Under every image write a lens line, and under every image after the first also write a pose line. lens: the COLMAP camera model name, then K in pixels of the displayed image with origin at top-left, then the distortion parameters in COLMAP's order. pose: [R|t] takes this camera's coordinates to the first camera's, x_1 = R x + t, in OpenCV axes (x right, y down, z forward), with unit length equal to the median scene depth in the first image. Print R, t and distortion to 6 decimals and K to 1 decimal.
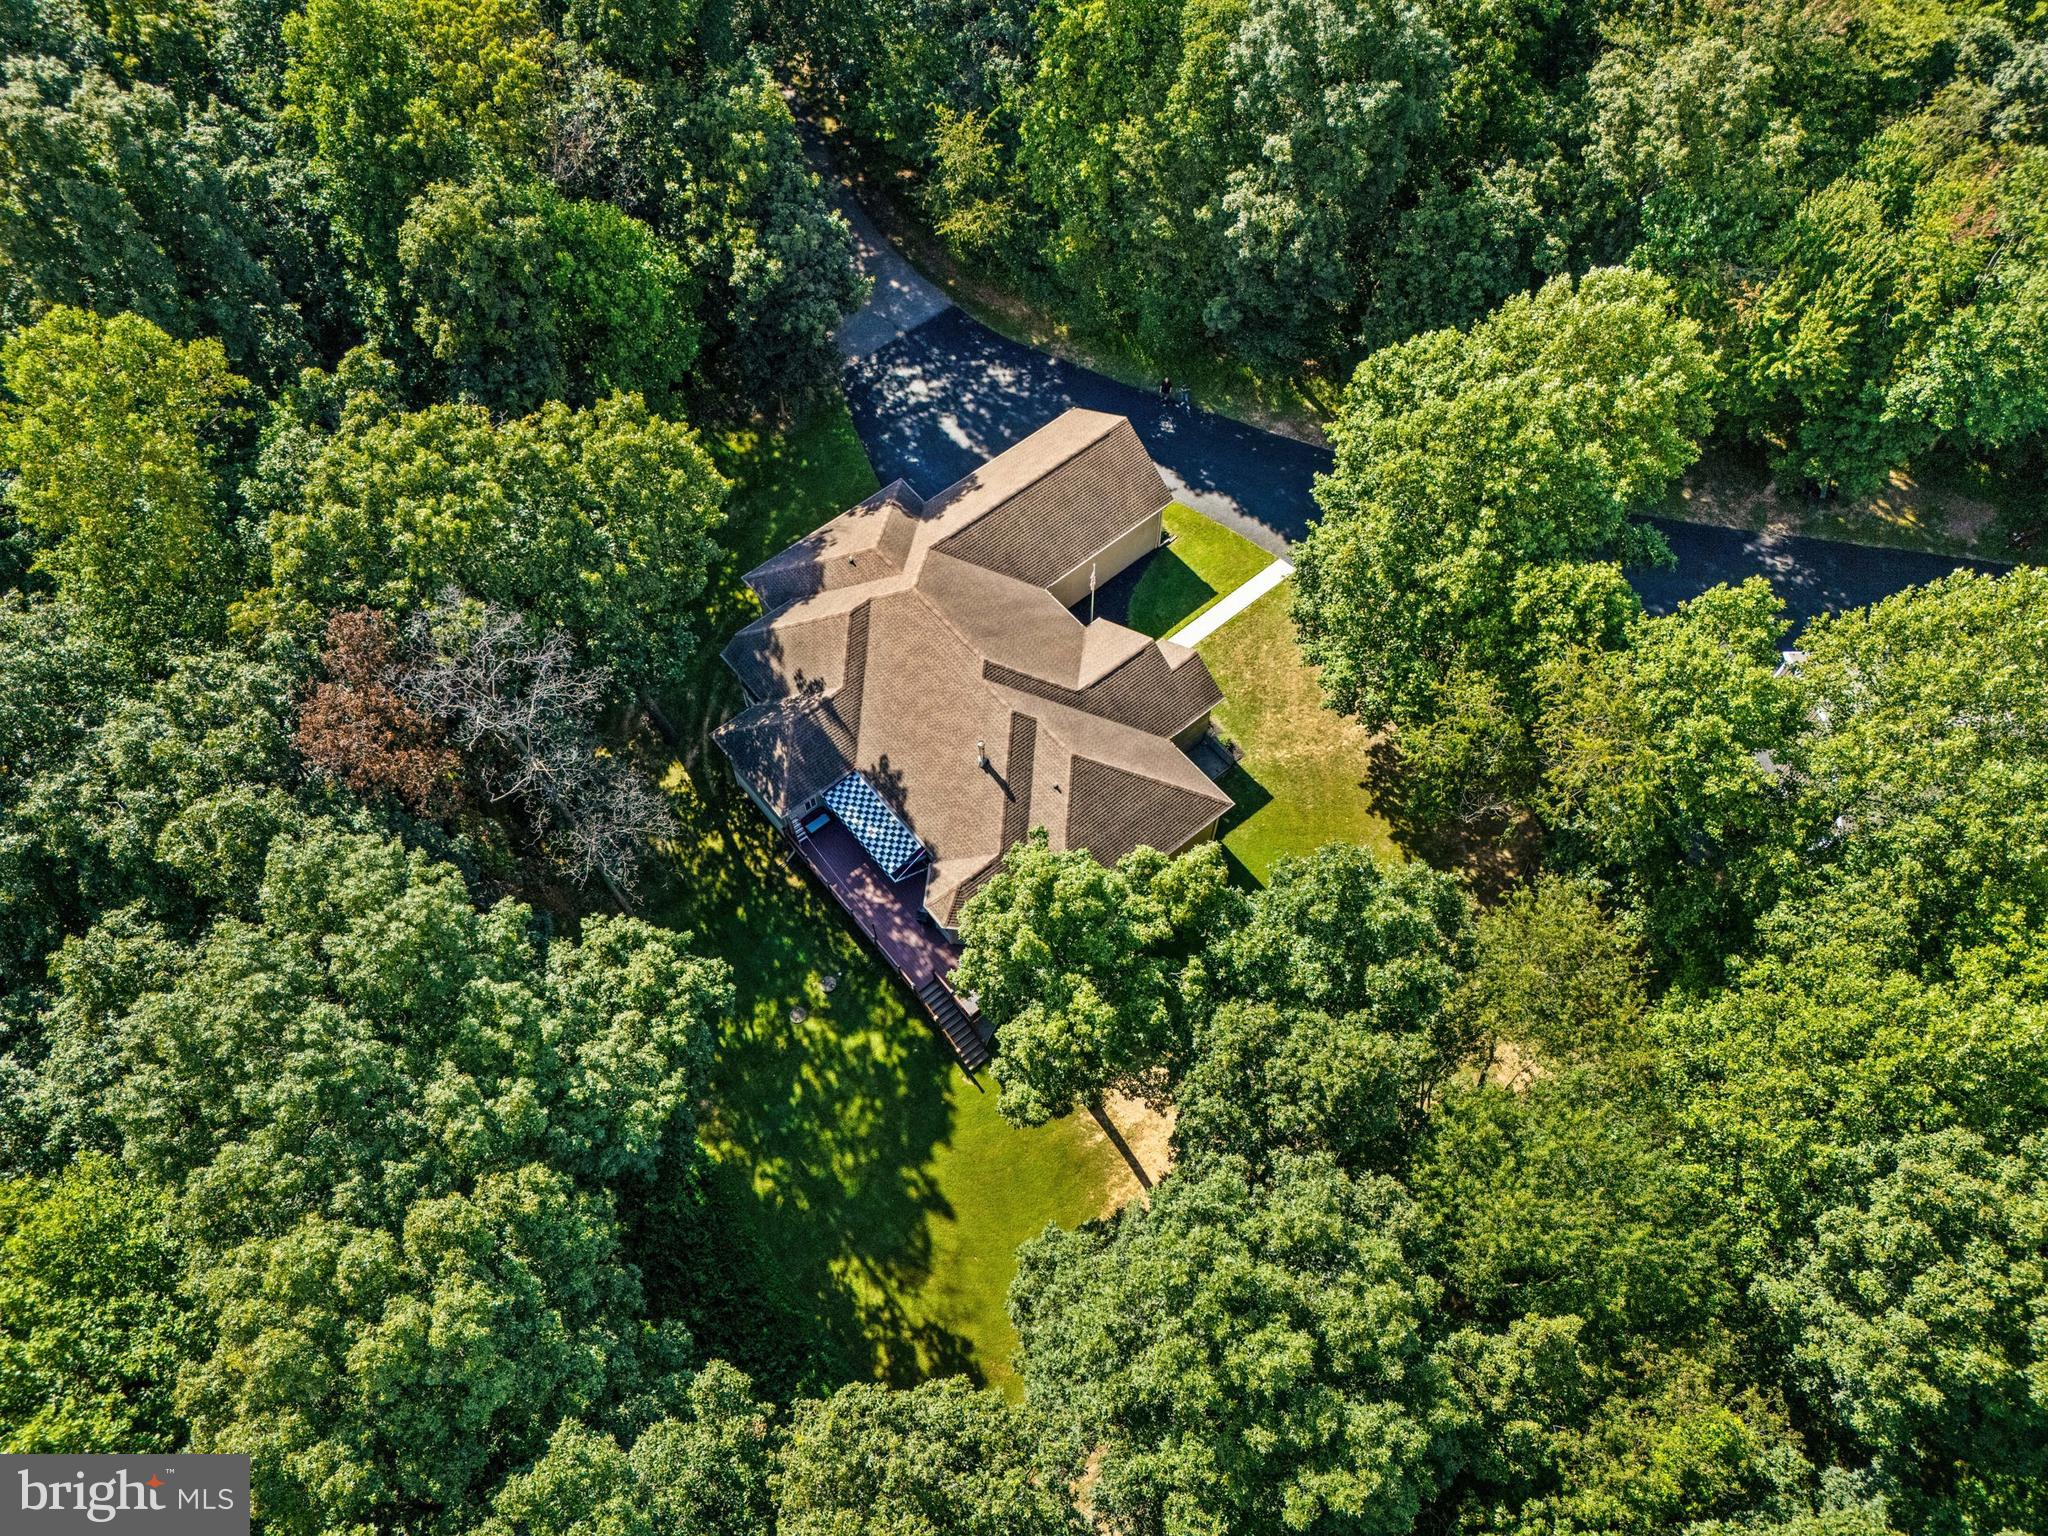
lens RADIAL K [[1509.9, 0, 1019.5], [0, 1509.9, 776.2], [0, 0, 1]] dist [0.055405, -0.047673]
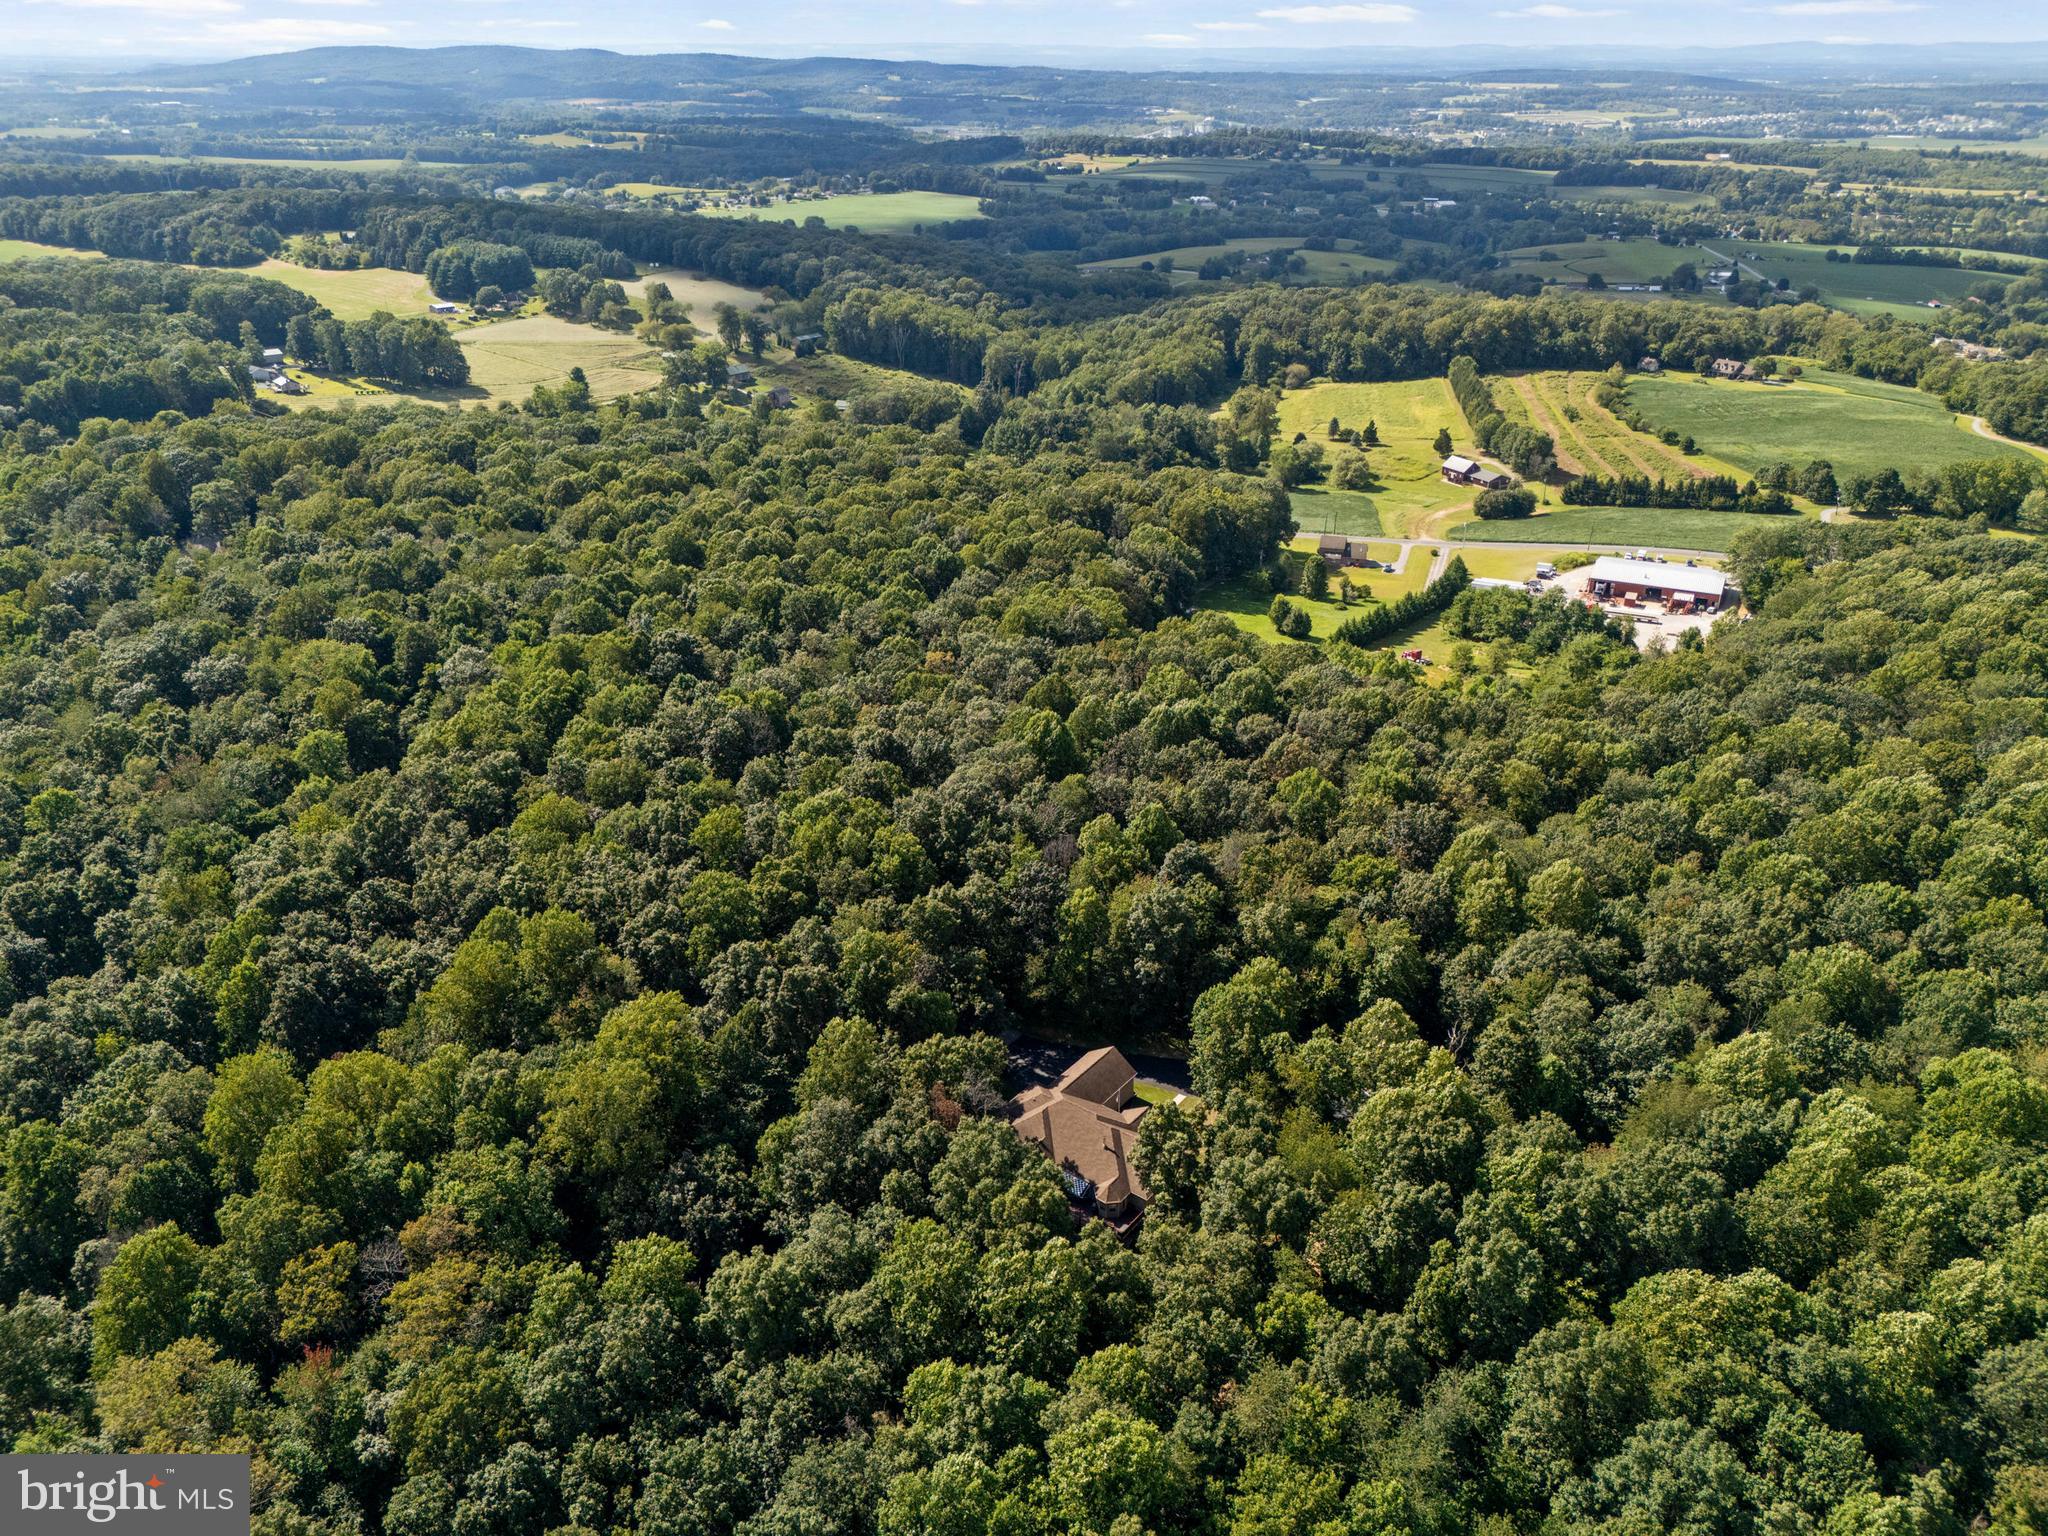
lens RADIAL K [[1509.9, 0, 1019.5], [0, 1509.9, 776.2], [0, 0, 1]] dist [0.055405, -0.047673]
pose [[0.973230, -0.093394, 0.210003, -0.691659], [0.198135, 0.803974, -0.560685, 0.965544], [-0.116472, 0.587284, 0.800956, -1.614891]]
